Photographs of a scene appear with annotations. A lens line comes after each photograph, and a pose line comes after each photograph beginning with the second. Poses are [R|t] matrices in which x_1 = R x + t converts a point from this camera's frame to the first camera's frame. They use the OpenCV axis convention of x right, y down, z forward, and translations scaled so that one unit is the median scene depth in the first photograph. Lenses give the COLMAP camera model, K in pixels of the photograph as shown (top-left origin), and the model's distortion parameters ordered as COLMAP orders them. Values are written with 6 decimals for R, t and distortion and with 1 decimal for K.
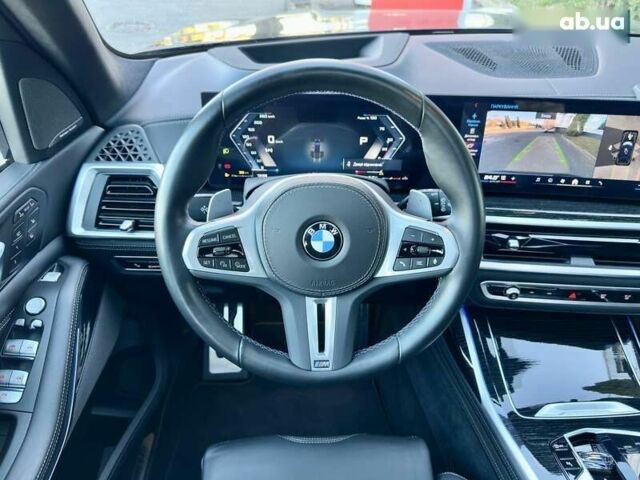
lens RADIAL K [[458.0, 0, 320.0], [0, 458.0, 240.0], [0, 0, 1]] dist [0.086764, -0.138245]
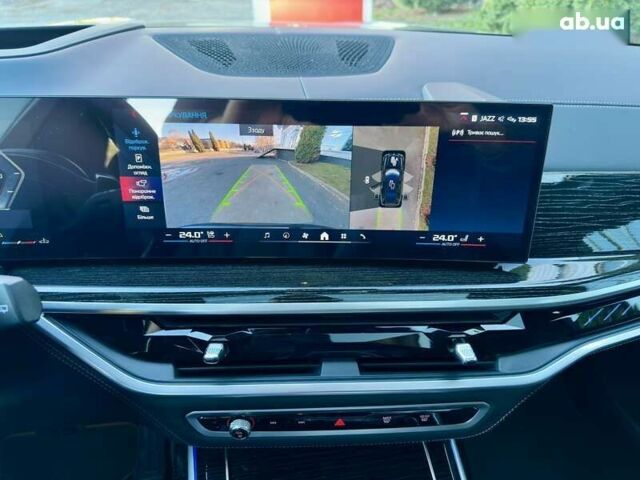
lens RADIAL K [[458.0, 0, 320.0], [0, 458.0, 240.0], [0, 0, 1]] dist [0.086764, -0.138245]
pose [[0.990137, -0.048343, 0.131495, 0.475483], [0.056849, 0.996473, -0.061720, -0.085613], [-0.128047, 0.068586, 0.989394, 0.410627]]
